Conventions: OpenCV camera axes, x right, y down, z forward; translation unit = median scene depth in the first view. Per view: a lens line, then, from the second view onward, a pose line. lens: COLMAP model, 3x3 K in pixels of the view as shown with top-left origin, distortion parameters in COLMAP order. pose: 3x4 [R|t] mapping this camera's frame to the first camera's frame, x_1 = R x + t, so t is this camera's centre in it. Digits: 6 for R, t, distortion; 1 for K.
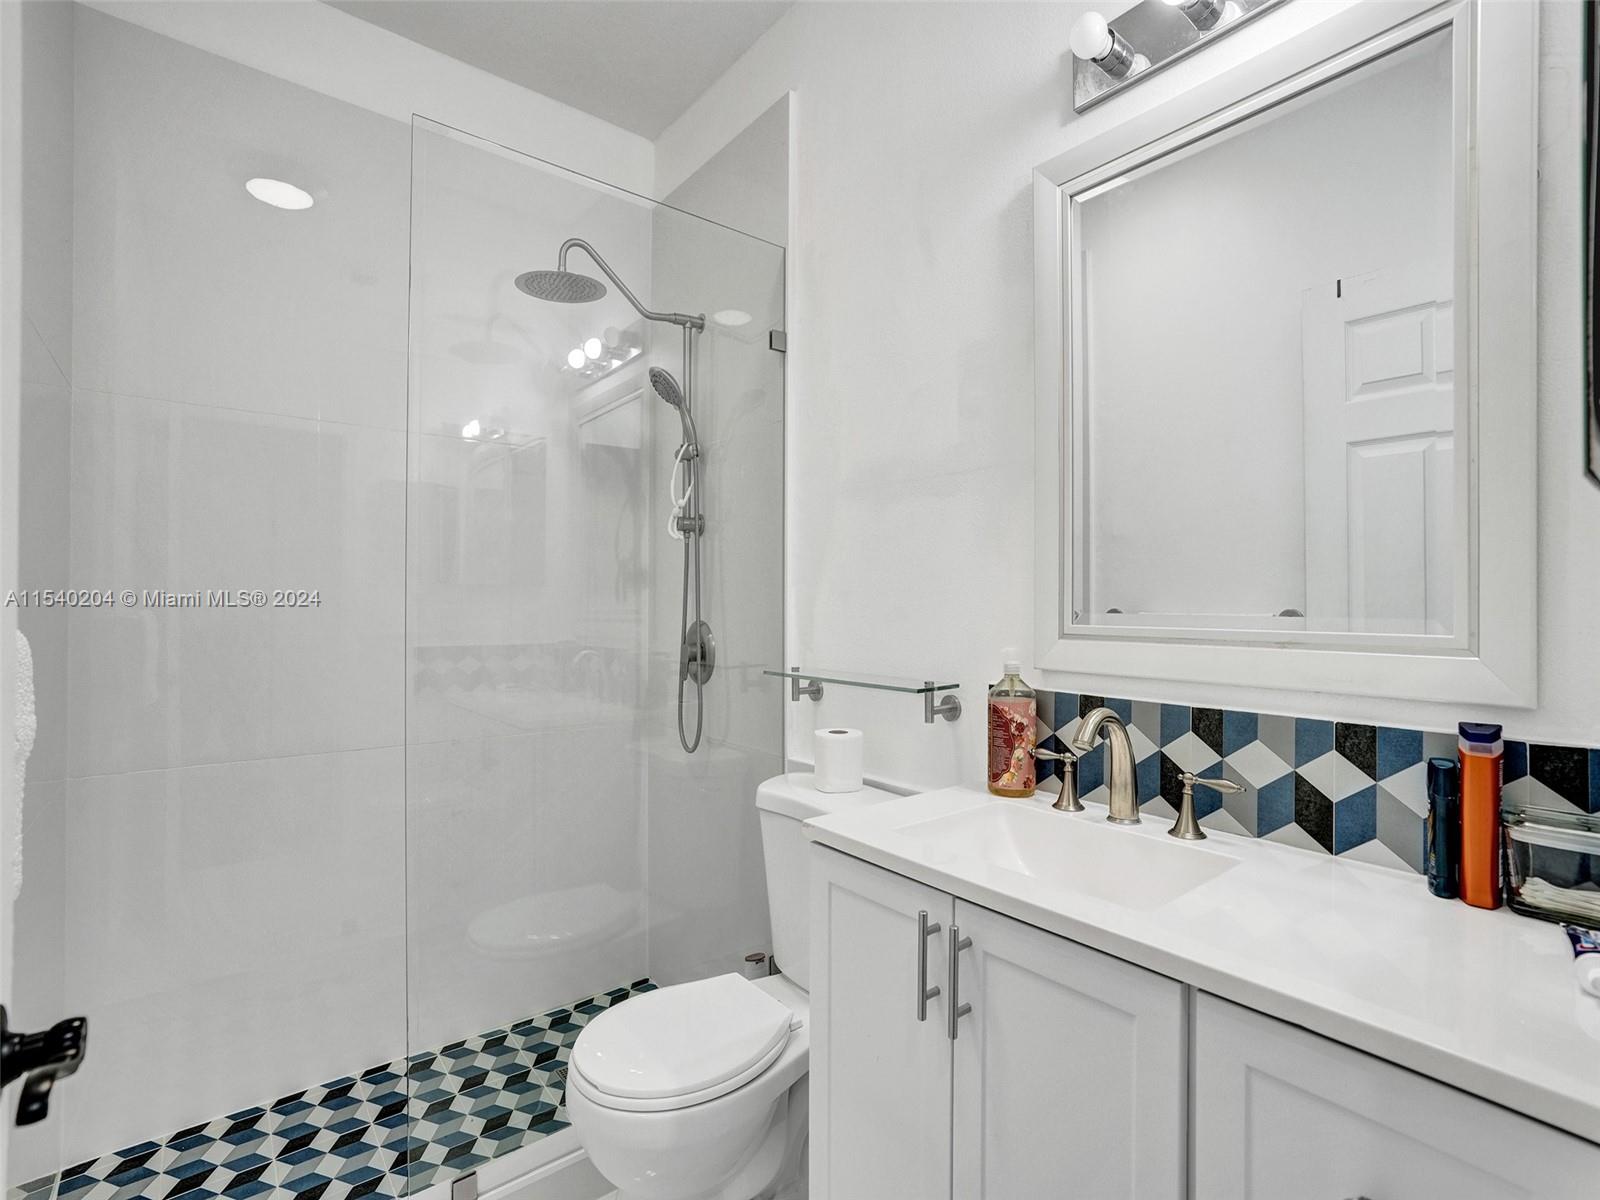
lens RADIAL K [[740.8, 0, 803.4], [0, 740.8, 602.7], [0, 0, 1]] dist [-0.033043, 0.002428]
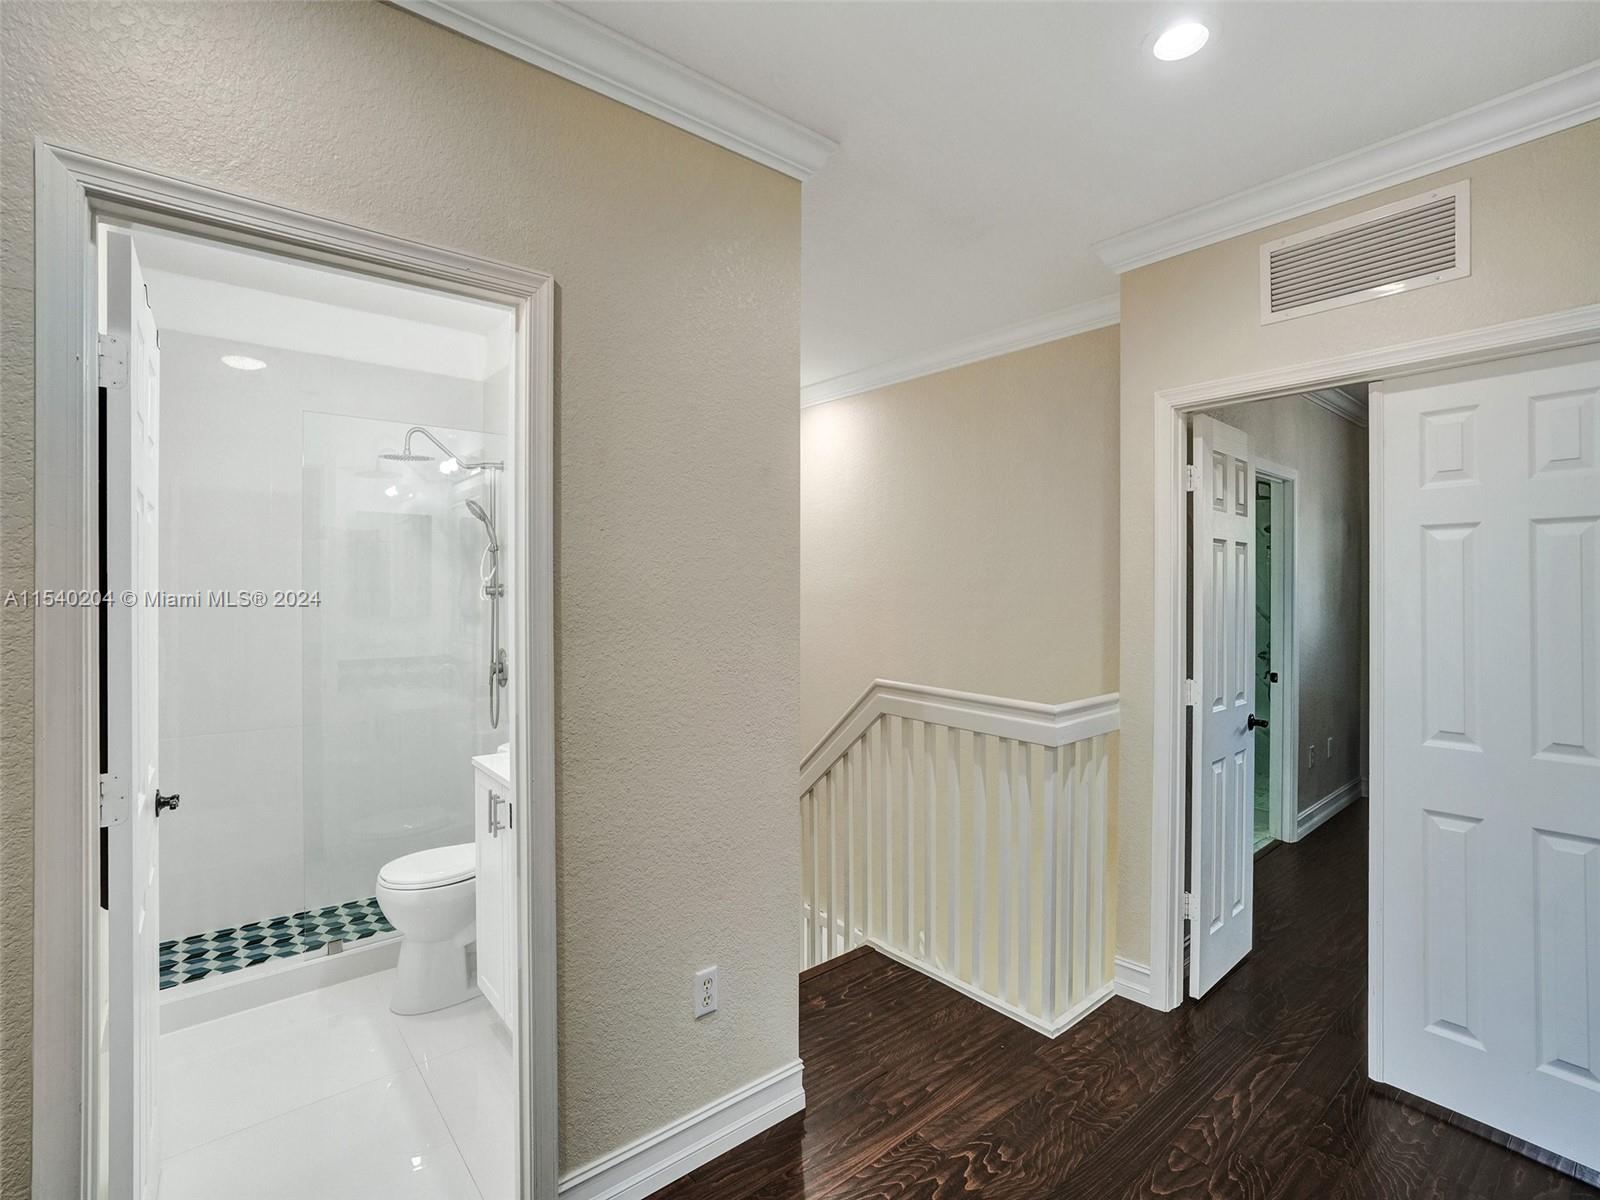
lens RADIAL K [[740.8, 0, 795.6], [0, 740.8, 592.6], [0, 0, 1]] dist [-0.033043, 0.002428]
pose [[0.999982, -0.000329, 0.006049, 0.573814], [0.000269, 0.999950, 0.009999, -0.133379], [-0.006052, -0.009997, 0.999932, -0.726054]]
